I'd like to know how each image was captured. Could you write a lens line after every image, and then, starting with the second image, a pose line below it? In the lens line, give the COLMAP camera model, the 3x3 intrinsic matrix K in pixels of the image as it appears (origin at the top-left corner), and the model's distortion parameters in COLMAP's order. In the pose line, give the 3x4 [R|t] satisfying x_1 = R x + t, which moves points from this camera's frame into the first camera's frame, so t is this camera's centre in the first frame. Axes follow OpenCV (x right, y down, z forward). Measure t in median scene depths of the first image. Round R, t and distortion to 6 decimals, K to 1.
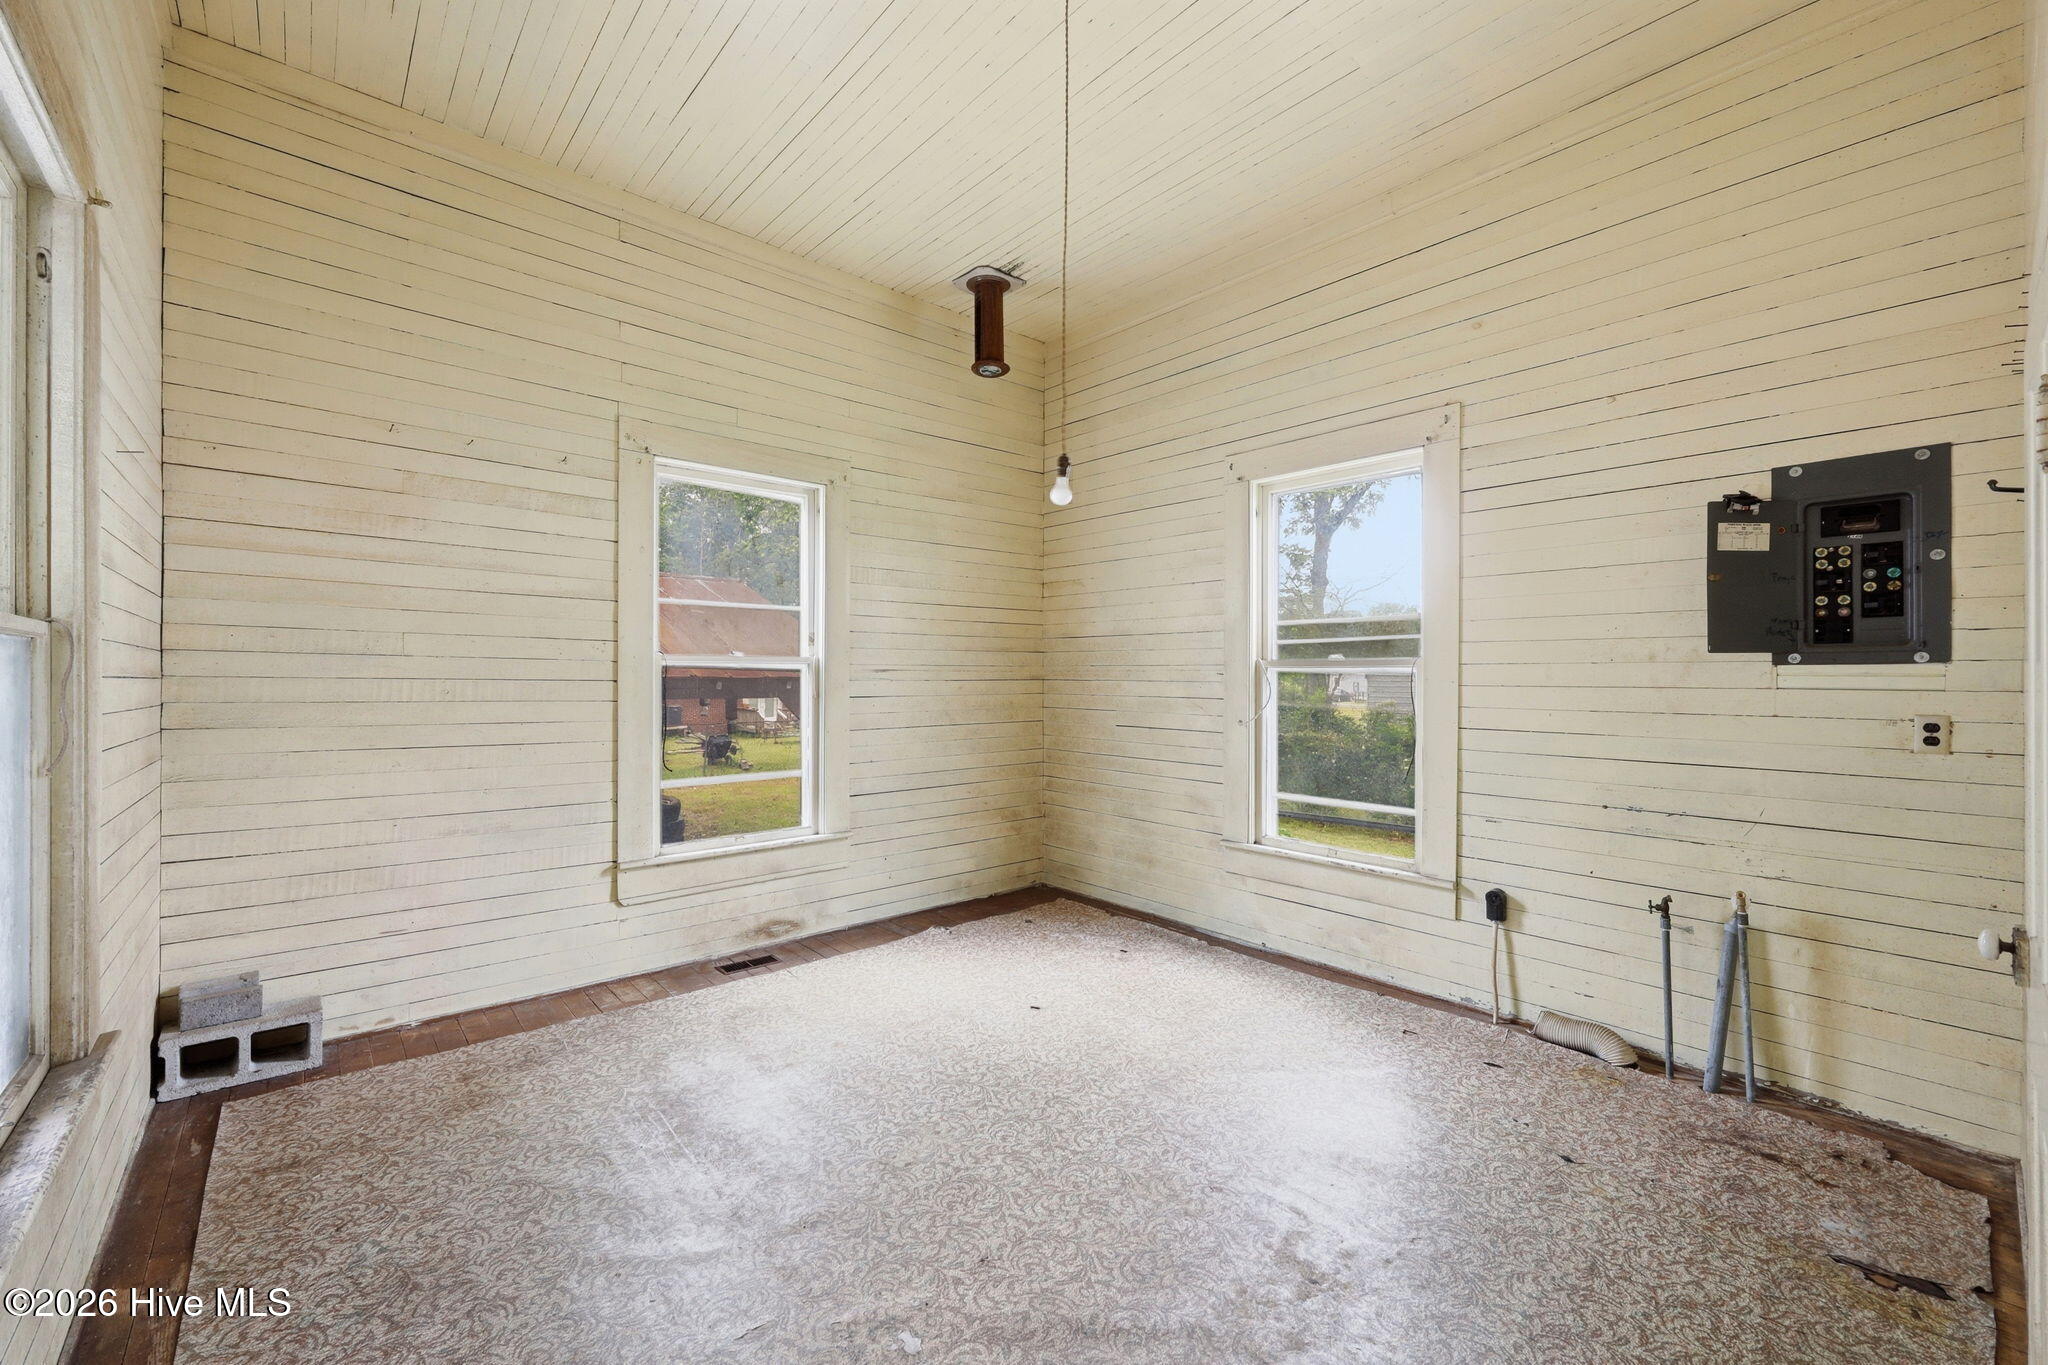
lens RADIAL K [[831.9, 0, 1021.1], [0, 831.9, 677.8], [0, 0, 1]] dist [-0.003176, 0.000338]
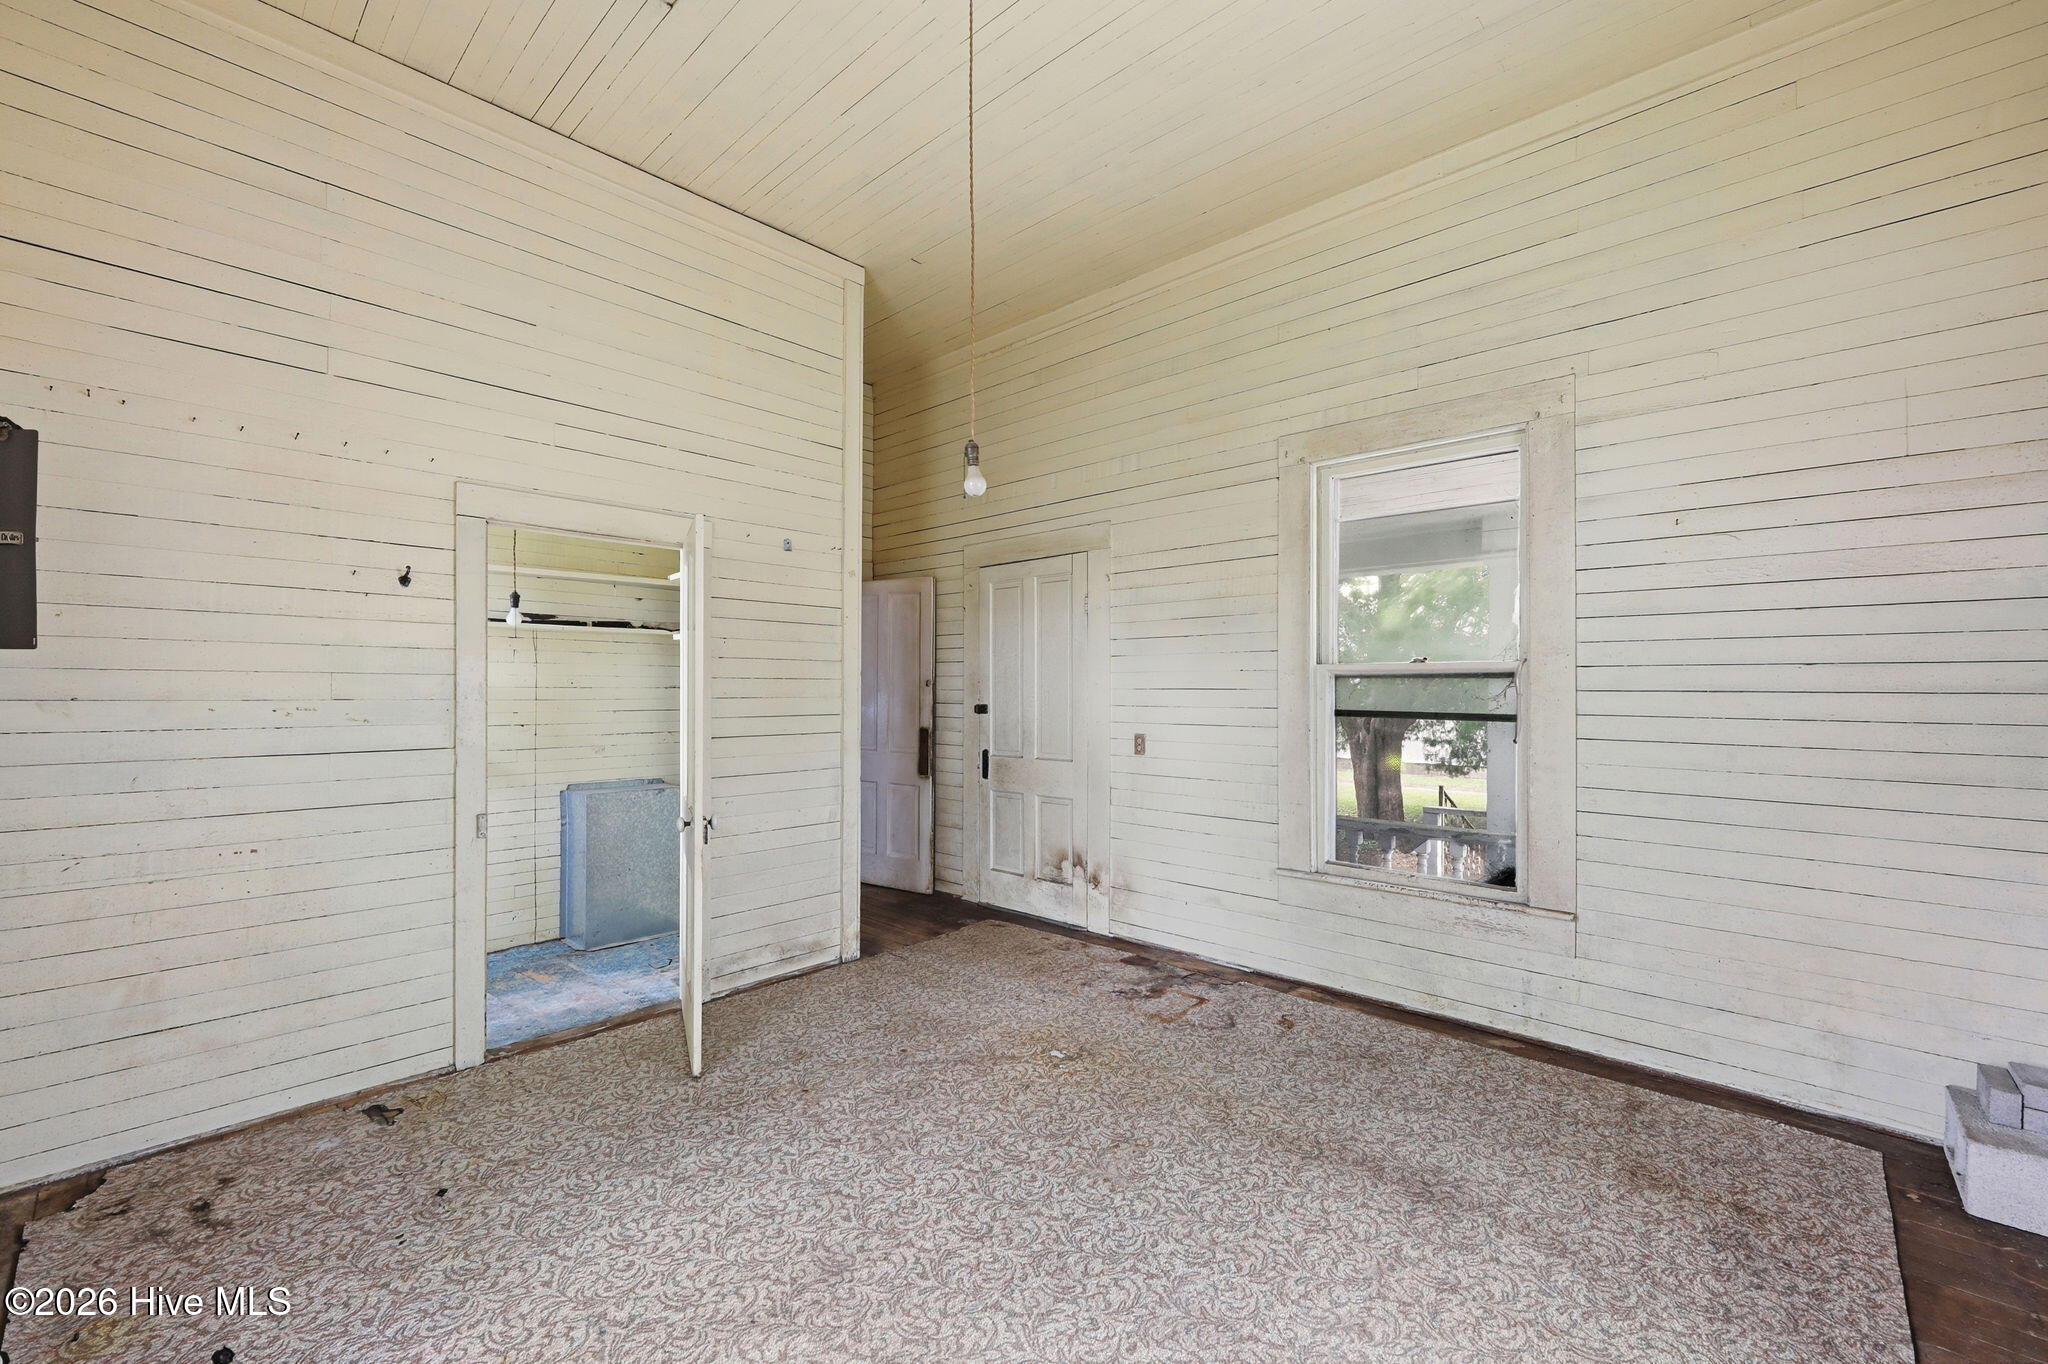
lens RADIAL K [[831.9, 0, 1025.7], [0, 831.9, 689.7], [0, 0, 1]] dist [-0.003176, 0.000338]
pose [[-0.994303, -0.003251, -0.106543, 0.053386], [-0.003407, 0.999993, 0.001280, -0.000588], [0.106538, 0.001635, -0.994307, 1.141407]]
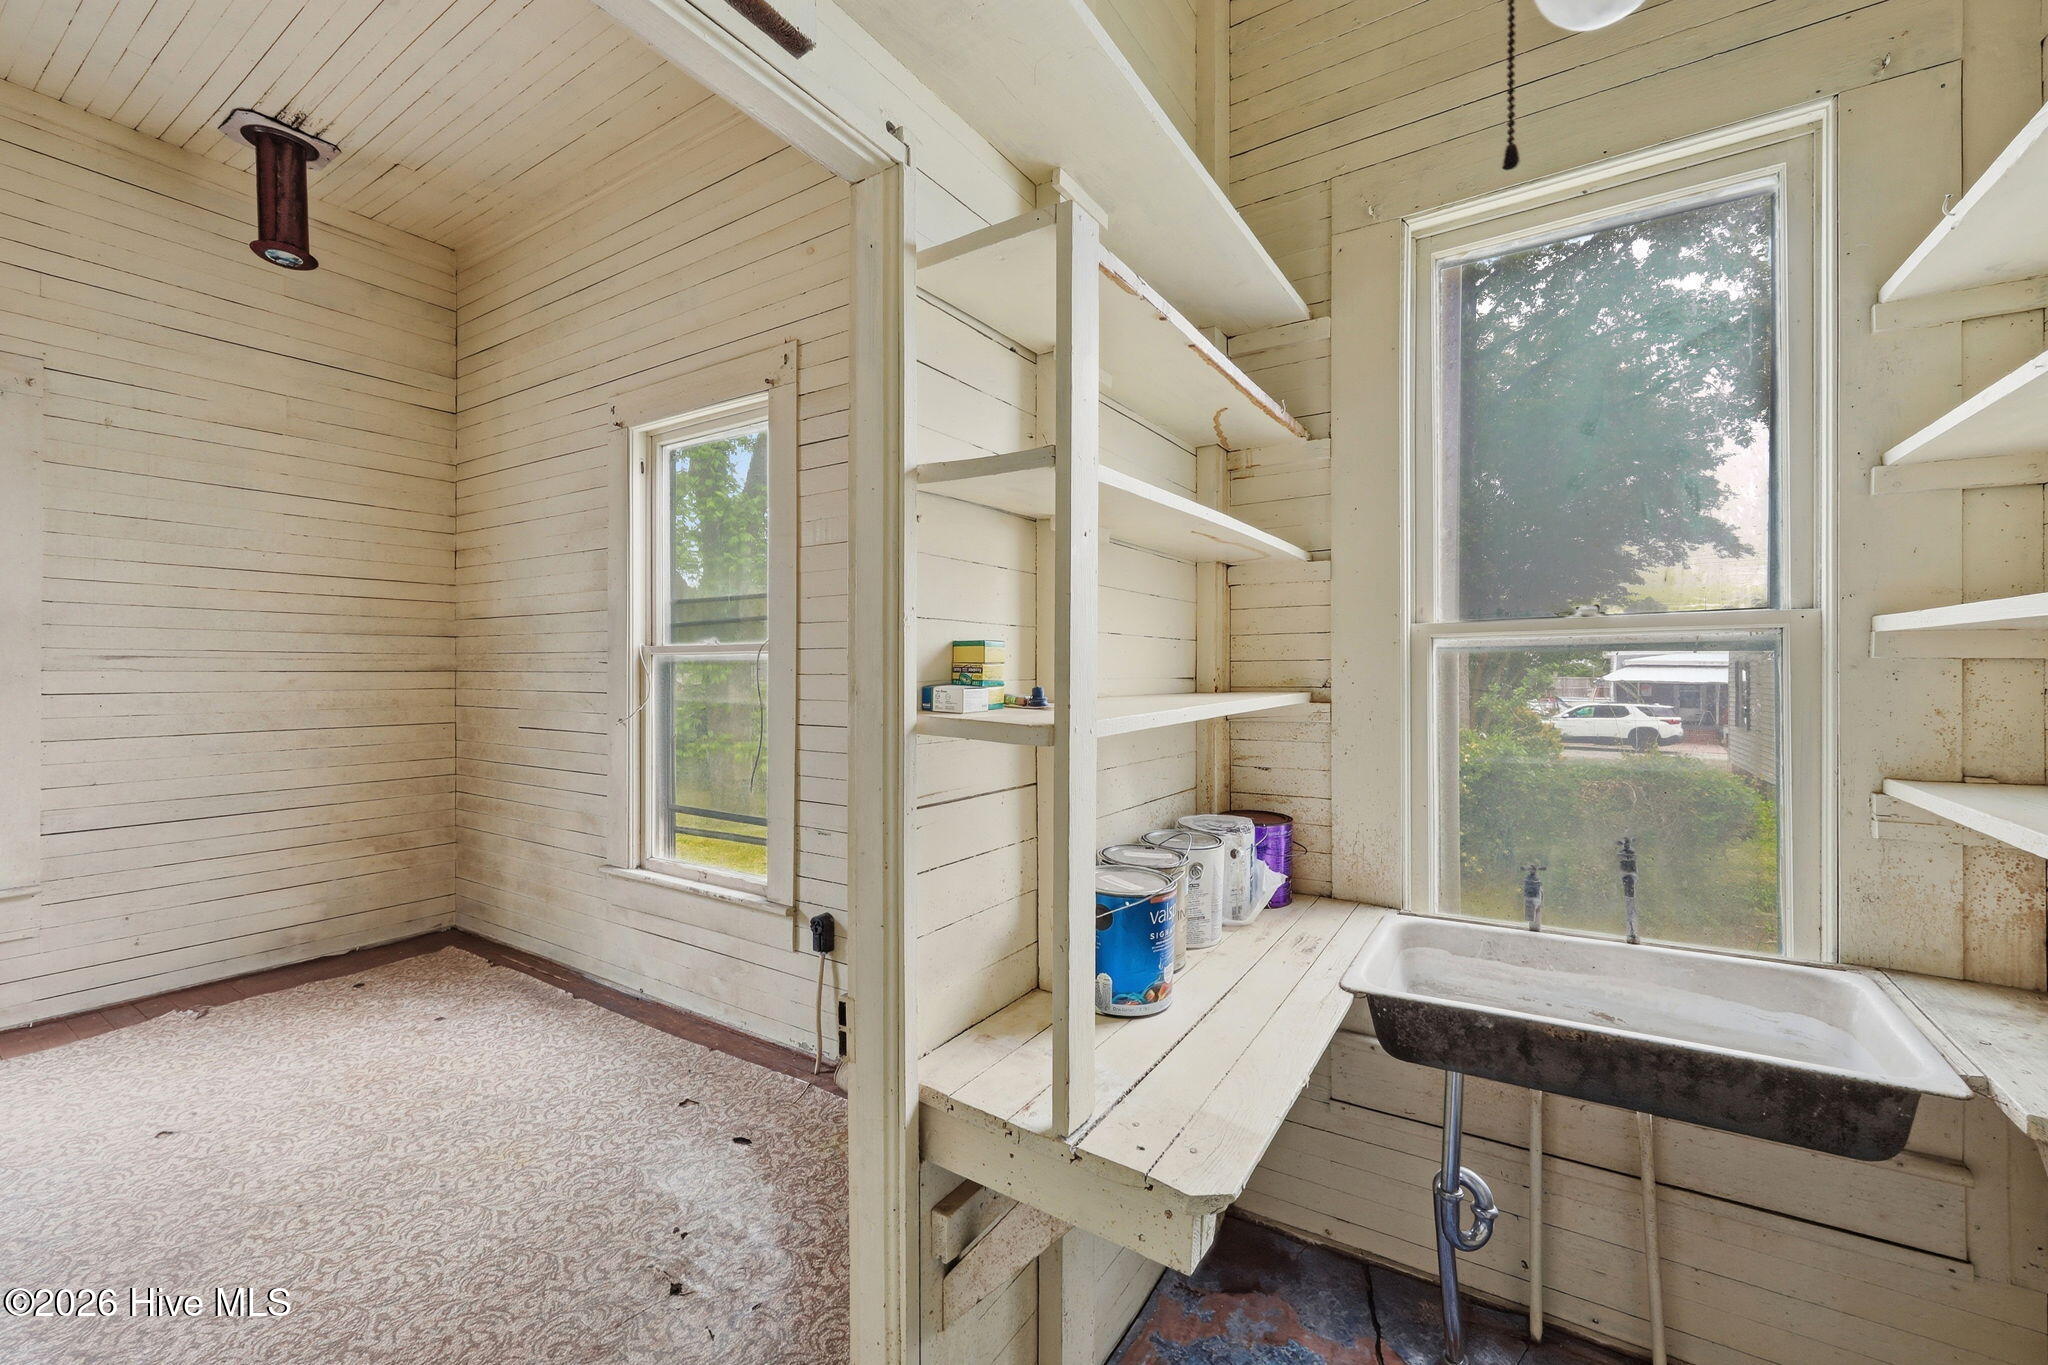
lens RADIAL K [[831.9, 0, 1032.4], [0, 831.9, 673.6], [0, 0, 1]] dist [-0.003176, 0.000338]
pose [[0.959130, -0.000969, 0.282964, 0.427616], [0.001478, 0.999998, -0.001583, 0.008502], [-0.282962, 0.001937, 0.959129, 0.098913]]
